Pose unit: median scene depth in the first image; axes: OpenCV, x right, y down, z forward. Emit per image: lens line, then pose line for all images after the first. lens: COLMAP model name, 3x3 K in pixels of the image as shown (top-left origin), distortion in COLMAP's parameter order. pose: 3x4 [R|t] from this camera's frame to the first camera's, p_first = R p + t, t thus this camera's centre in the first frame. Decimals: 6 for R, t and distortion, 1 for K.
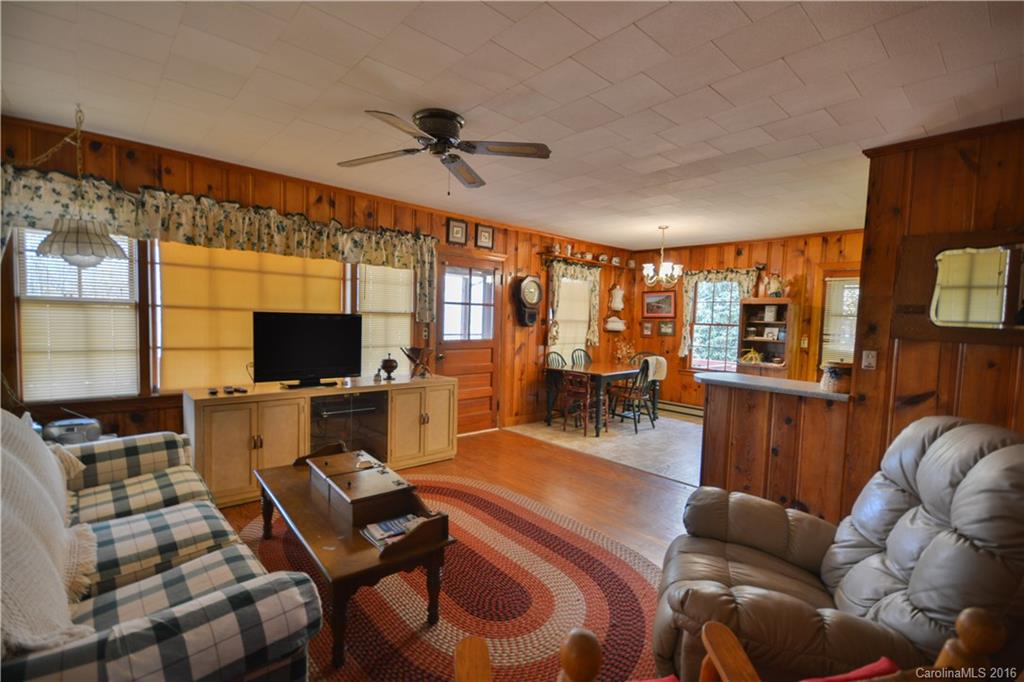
lens RADIAL K [[473.7, 0, 516.8], [0, 473.7, 349.2], [0, 0, 1]] dist [-0.001615, -0.000055]
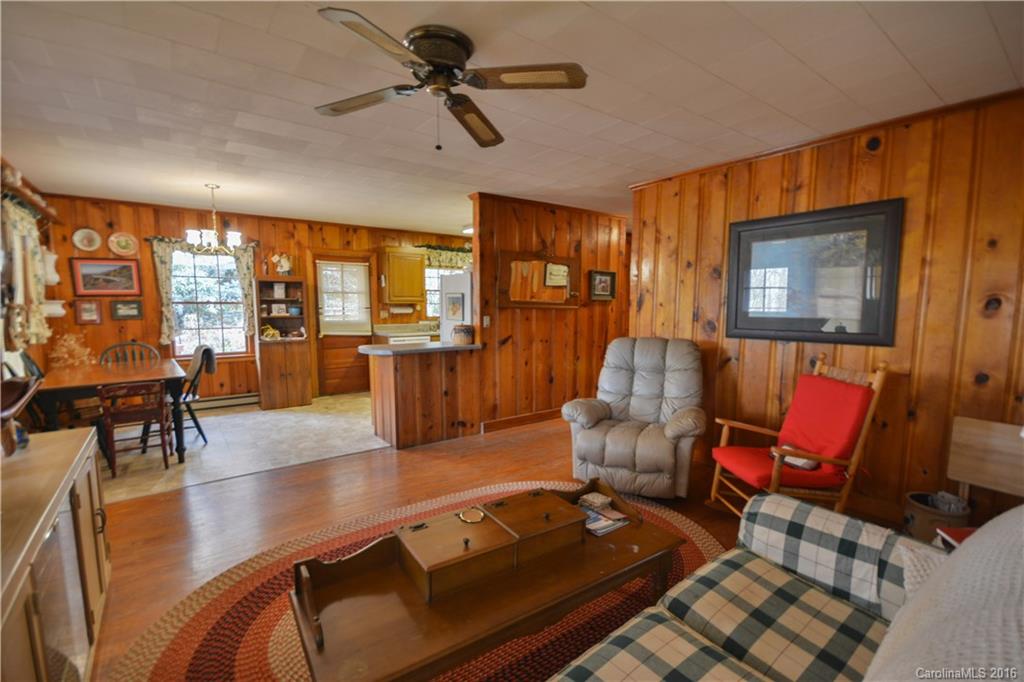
lens RADIAL K [[450.3, 0, 518.4], [0, 450.3, 347.7], [0, 0, 1]] dist [0.011715, -0.010007]
pose [[0.069012, -0.128267, 0.989336, -0.438798], [0.065283, 0.990155, 0.123819, -0.039659], [-0.995478, 0.056042, 0.076706, 0.406031]]
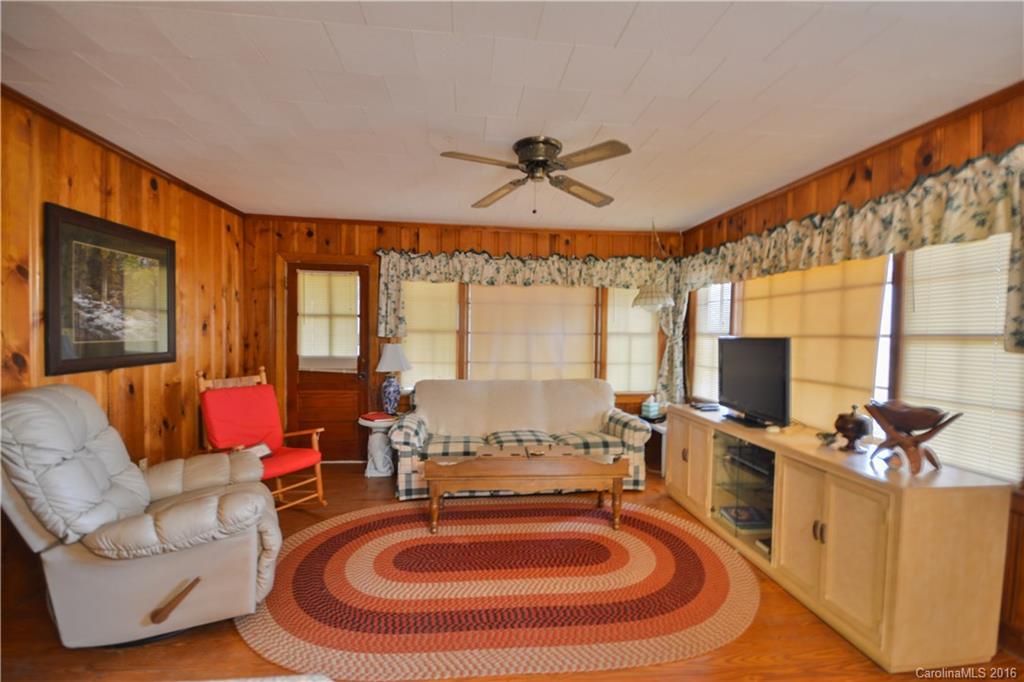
lens RADIAL K [[450.3, 0, 521.3], [0, 450.3, 346.0], [0, 0, 1]] dist [0.011715, -0.010007]
pose [[-0.590731, -0.013496, -0.806756, 0.316807], [-0.085470, 0.995281, 0.045934, -0.039695], [0.802329, 0.096088, -0.589097, 0.765779]]
